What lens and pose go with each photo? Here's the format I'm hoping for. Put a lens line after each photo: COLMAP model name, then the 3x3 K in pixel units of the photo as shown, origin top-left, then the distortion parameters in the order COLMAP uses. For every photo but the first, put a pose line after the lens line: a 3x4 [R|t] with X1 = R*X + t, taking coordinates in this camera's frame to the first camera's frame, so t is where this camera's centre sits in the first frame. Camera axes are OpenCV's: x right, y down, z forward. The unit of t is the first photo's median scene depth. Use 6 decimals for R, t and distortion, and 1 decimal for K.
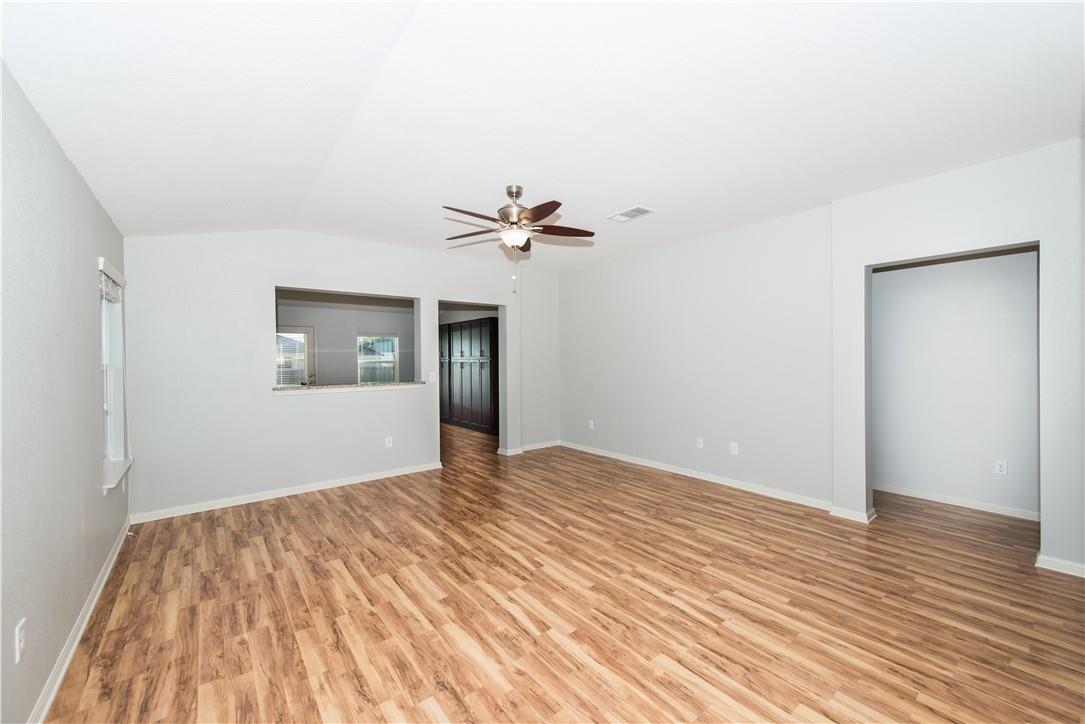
lens RADIAL K [[425.4, 0, 542.5], [0, 425.4, 362.0], [0, 0, 1]] dist [0.012827, -0.000803]
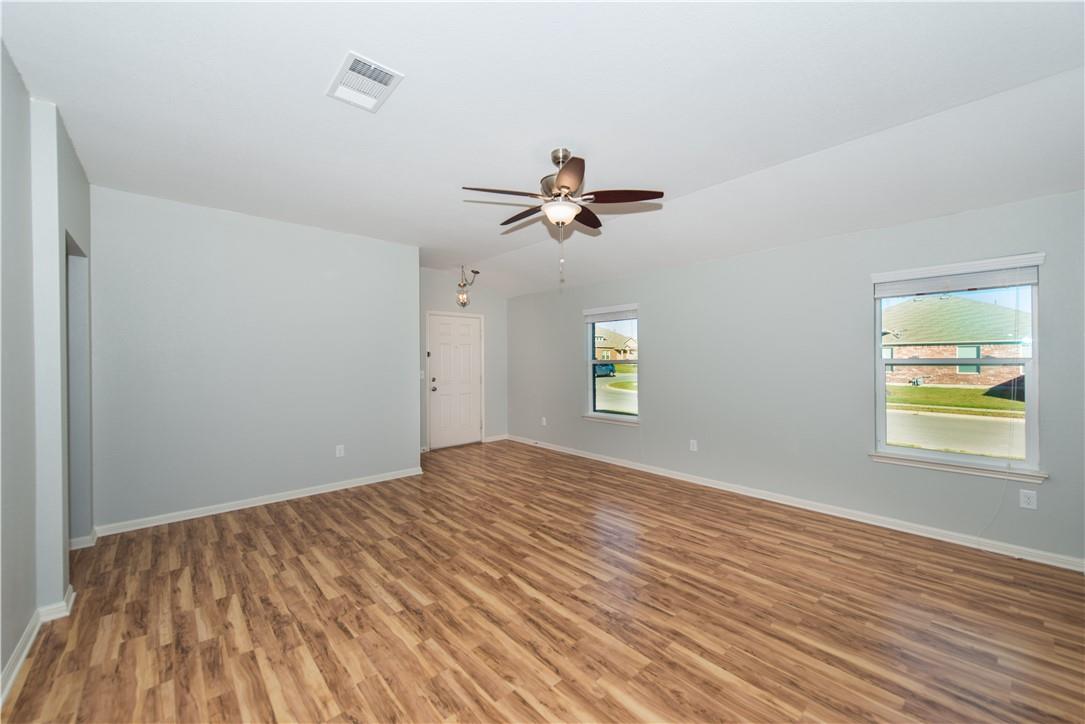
lens RADIAL K [[425.4, 0, 542.5], [0, 425.4, 362.0], [0, 0, 1]] dist [0.012827, -0.000803]
pose [[-0.998273, 0.011961, -0.057506, 0.025063], [0.011015, 0.999799, 0.016740, -0.012278], [0.057695, 0.016078, -0.998205, 1.926003]]
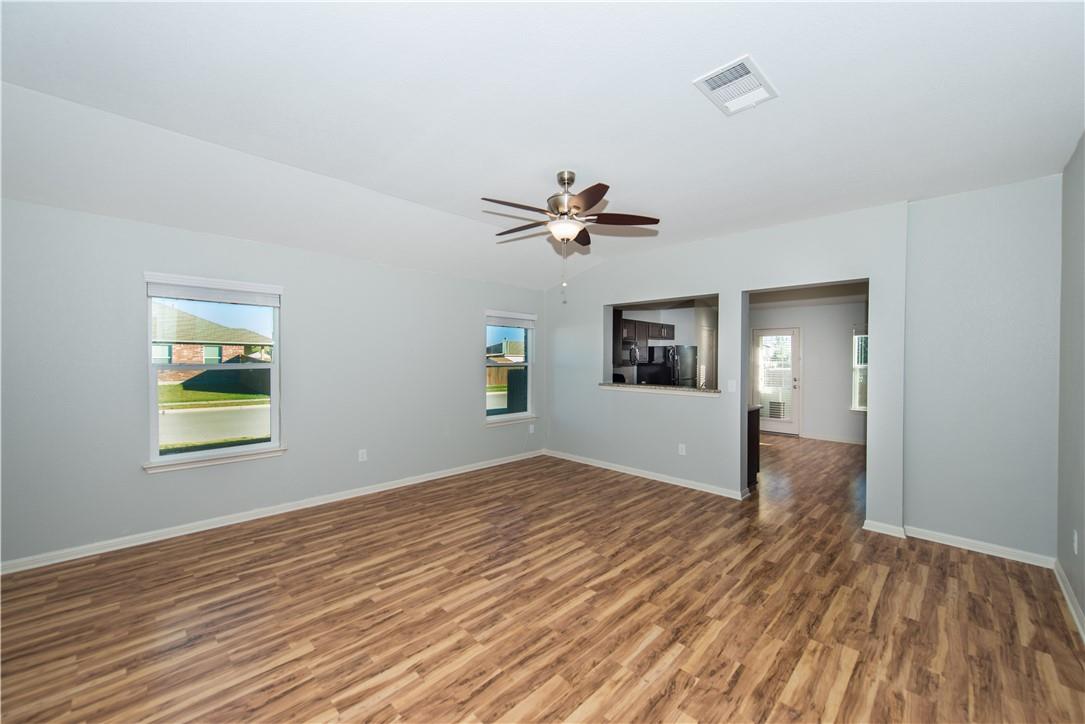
lens RADIAL K [[425.4, 0, 542.5], [0, 425.4, 362.0], [0, 0, 1]] dist [0.012827, -0.000803]
pose [[0.121162, 0.019456, -0.992442, 0.861550], [-0.019895, 0.999655, 0.017168, -0.030422], [0.992433, 0.017664, 0.121507, 0.887443]]
